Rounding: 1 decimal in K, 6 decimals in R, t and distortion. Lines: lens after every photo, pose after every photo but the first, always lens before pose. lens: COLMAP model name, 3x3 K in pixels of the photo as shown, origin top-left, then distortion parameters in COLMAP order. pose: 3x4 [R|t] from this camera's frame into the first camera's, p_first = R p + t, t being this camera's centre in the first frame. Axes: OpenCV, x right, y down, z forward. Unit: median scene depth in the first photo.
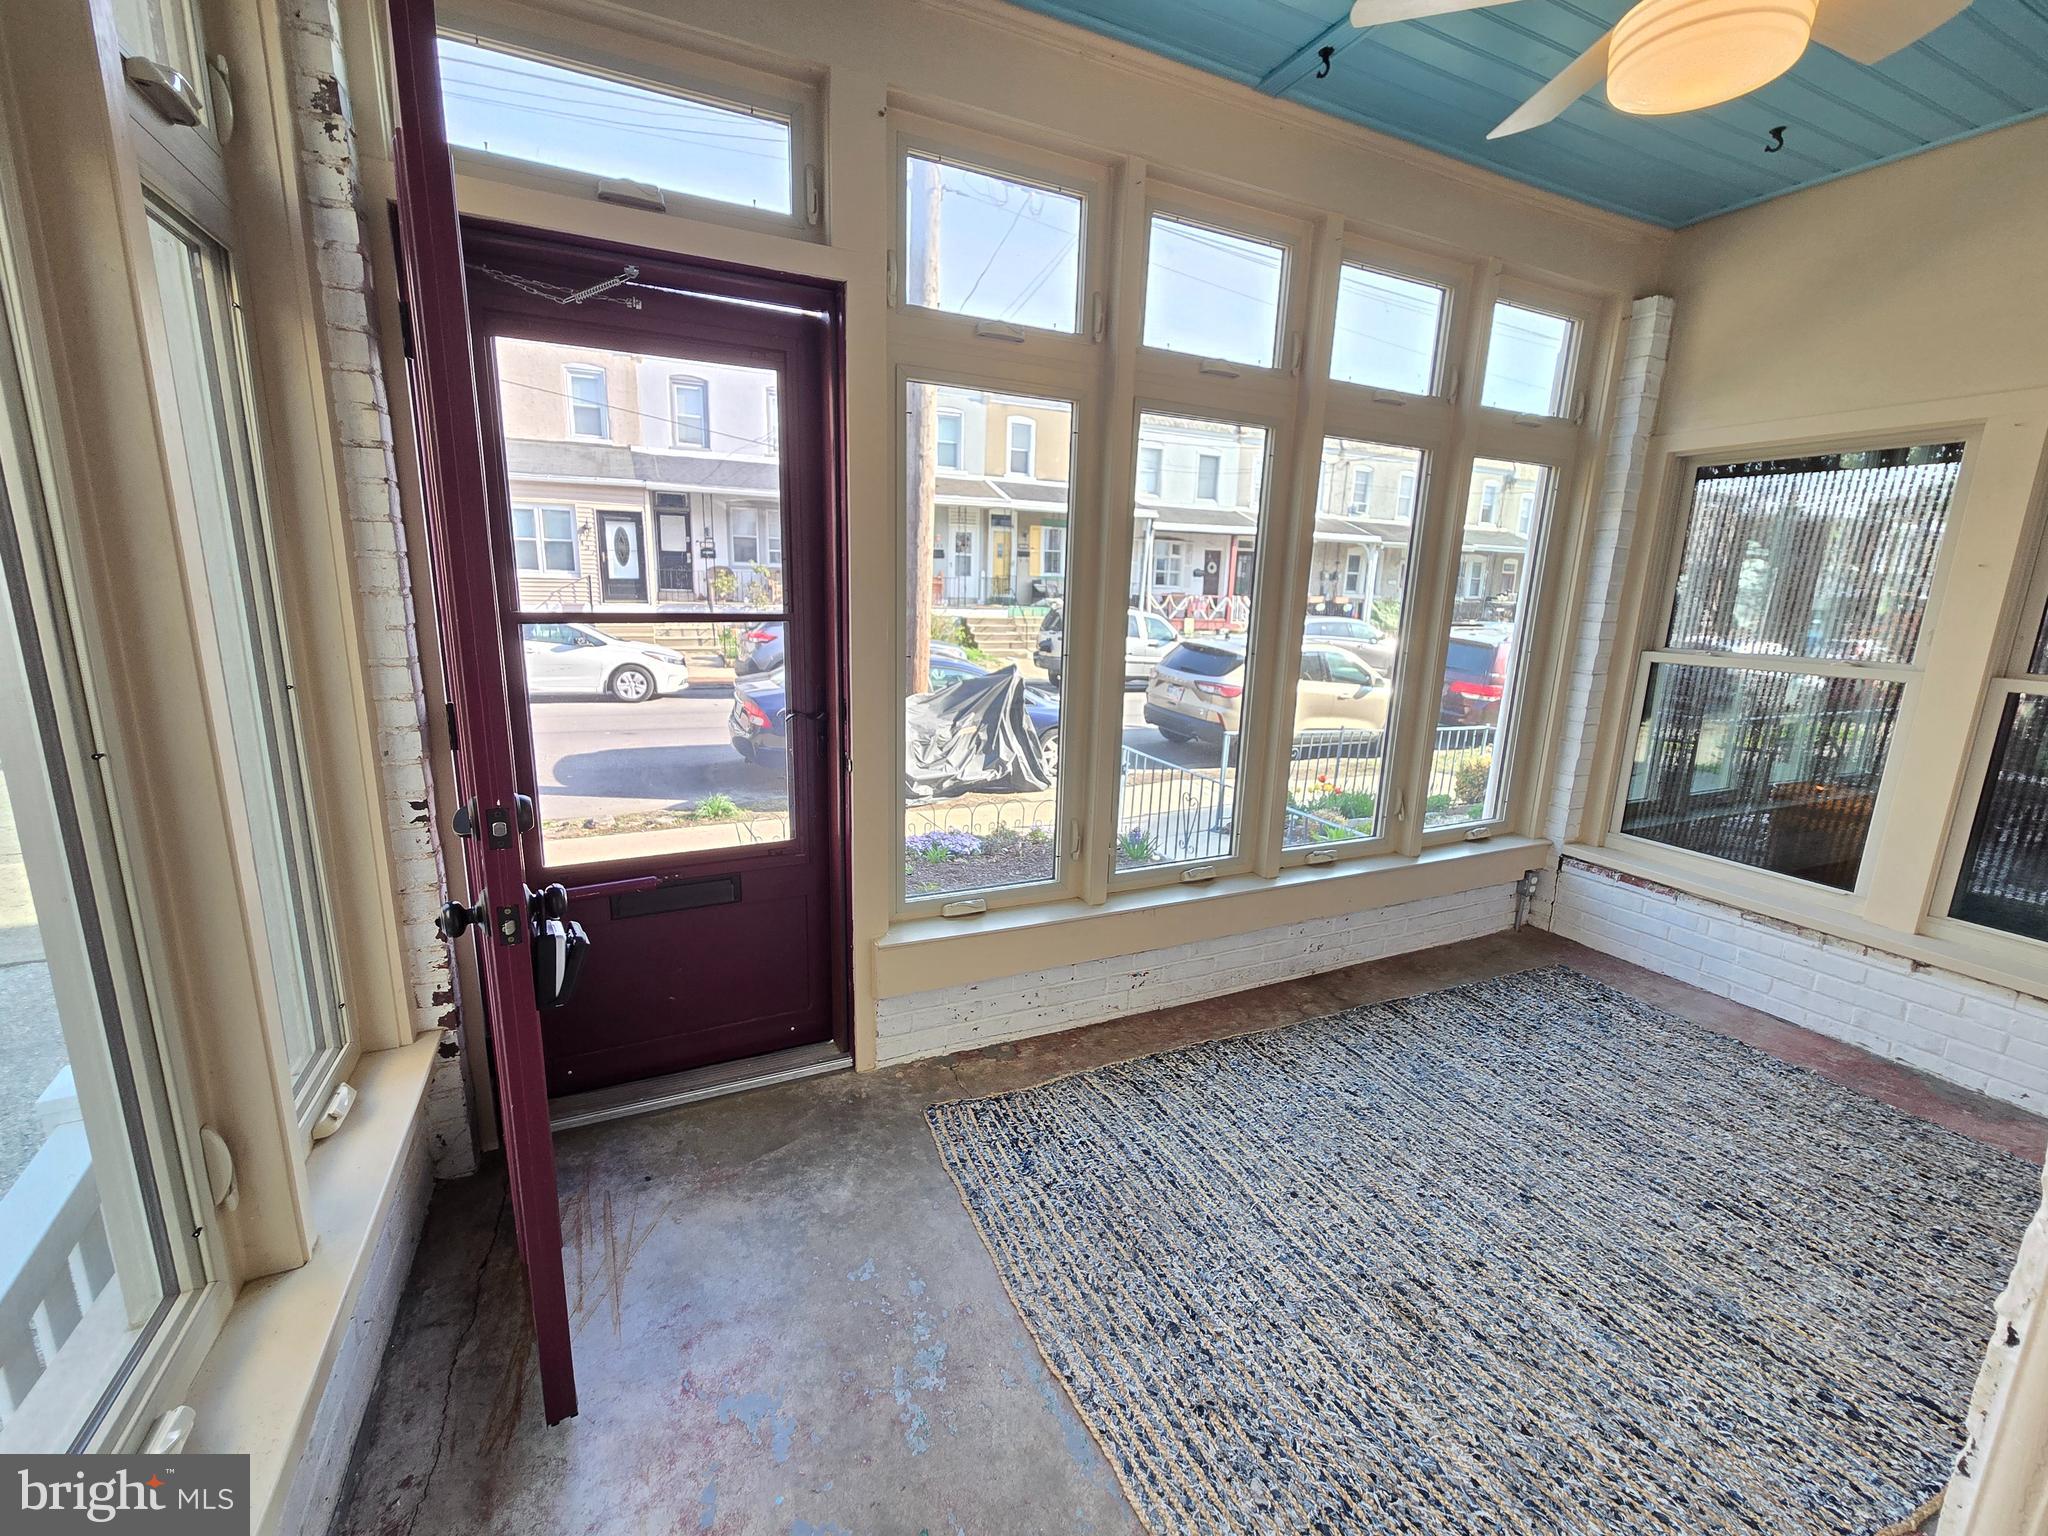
lens RADIAL K [[844.9, 0, 1012.7], [0, 844.9, 765.4], [0, 0, 1]] dist [0.000420, -0.000561]
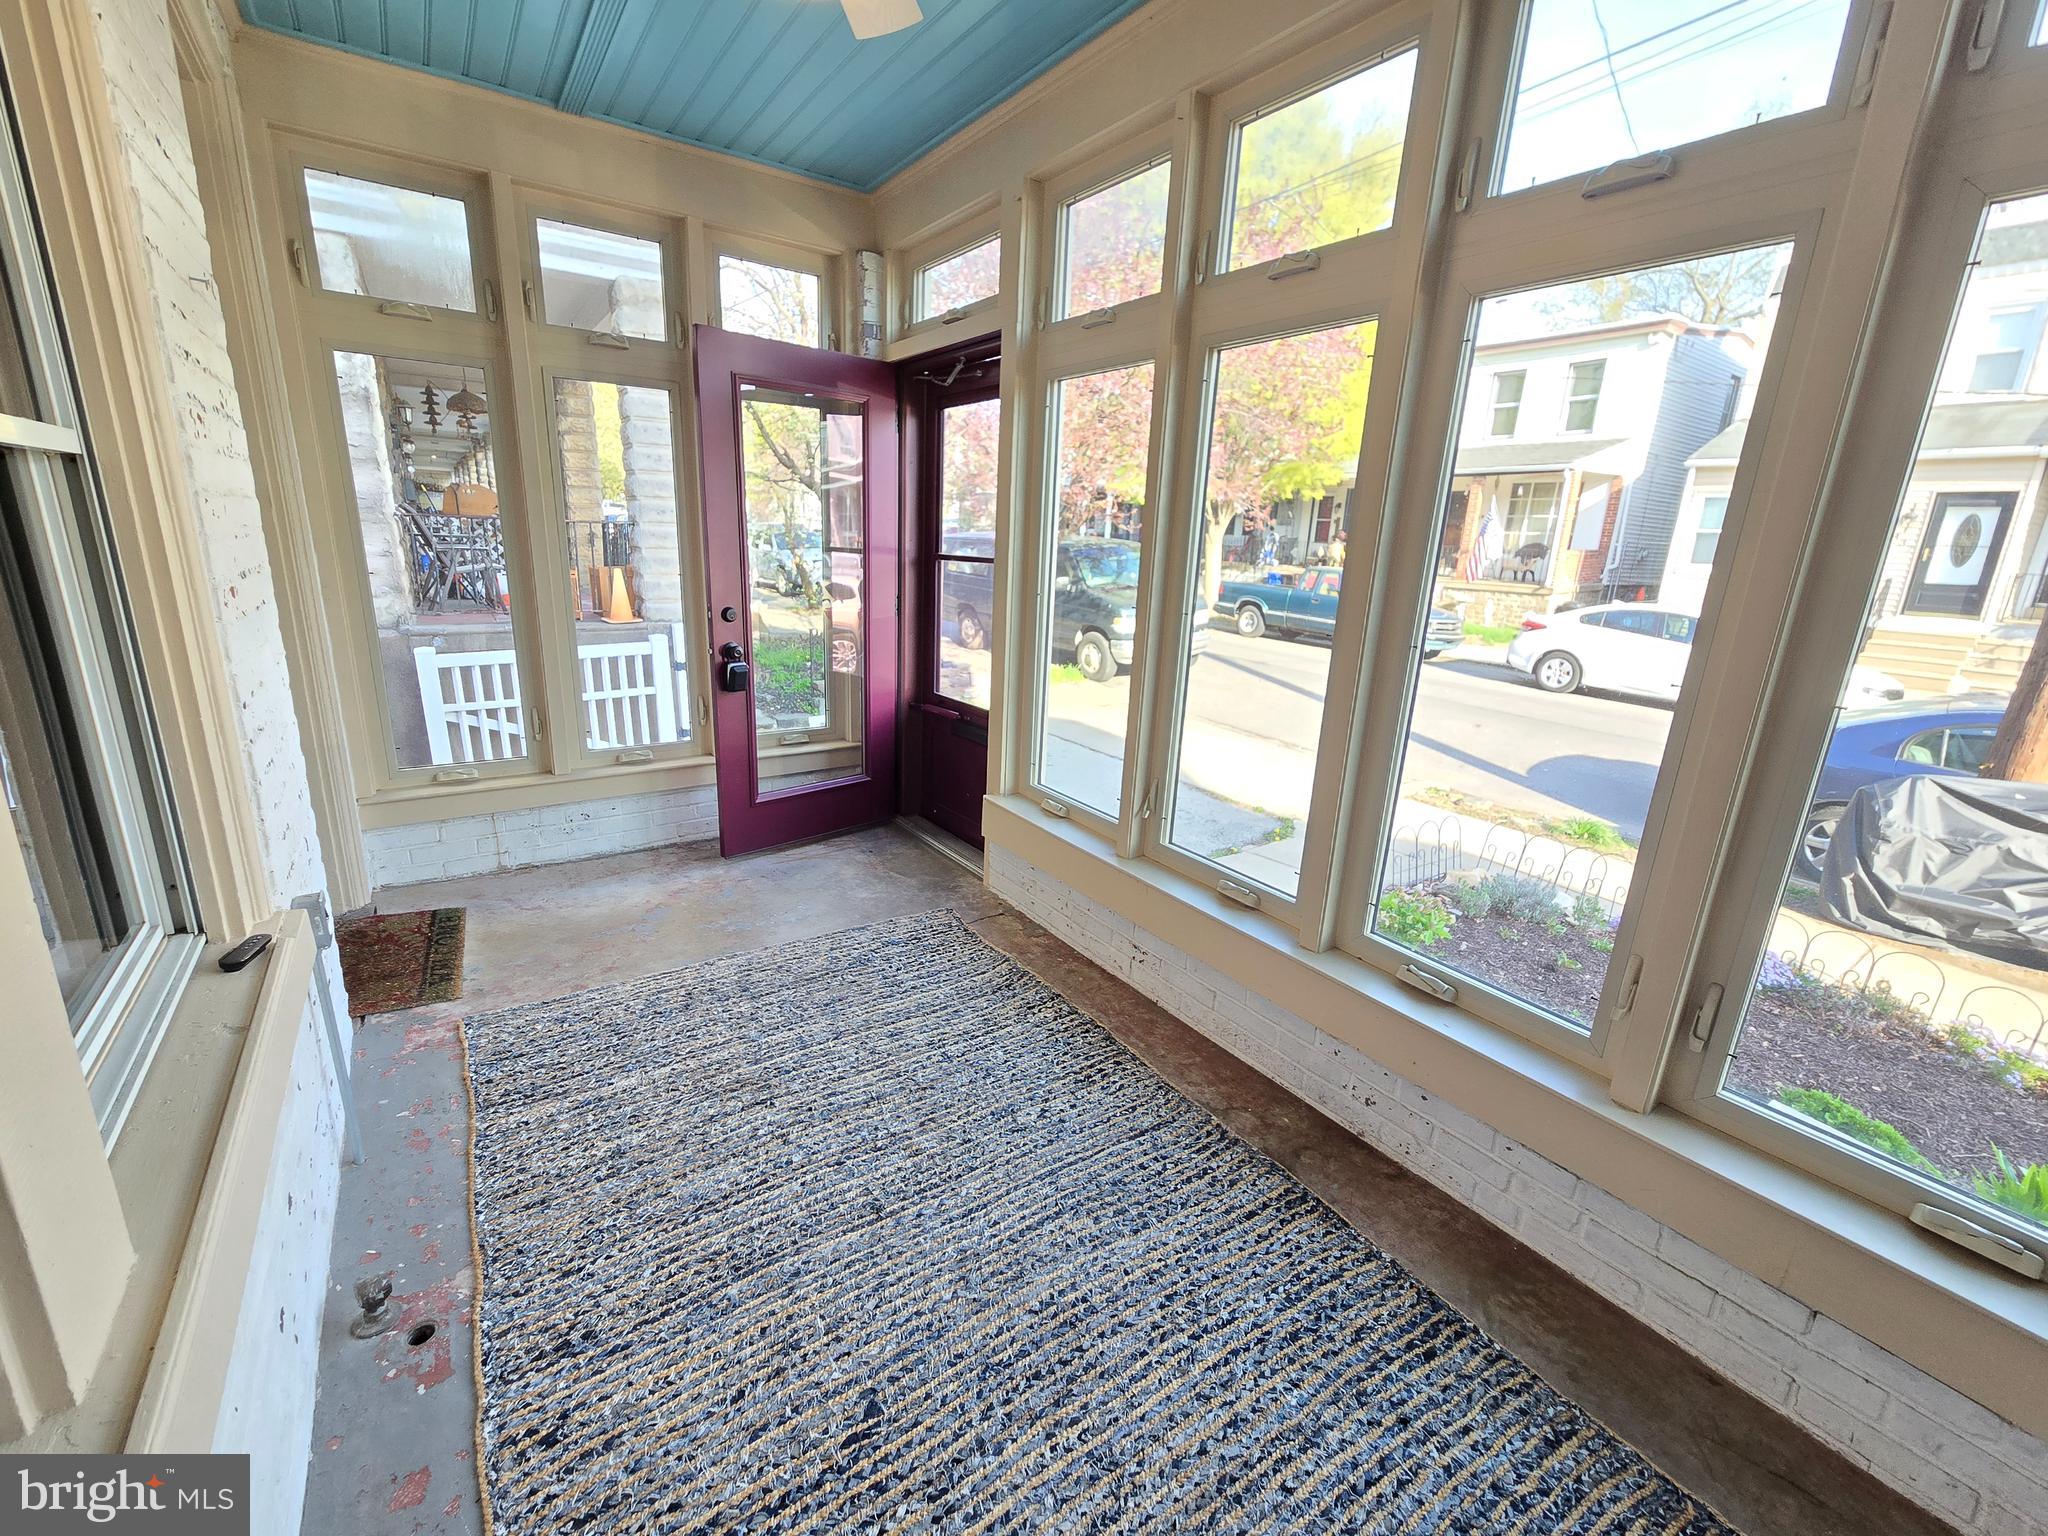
lens RADIAL K [[844.9, 0, 1010.4], [0, 844.9, 767.6], [0, 0, 1]] dist [0.000420, -0.000561]
pose [[0.160354, 0.243224, -0.956624, 1.026425], [-0.245506, 0.948536, 0.200015, -0.107792], [0.956040, 0.202784, 0.211814, 0.635023]]
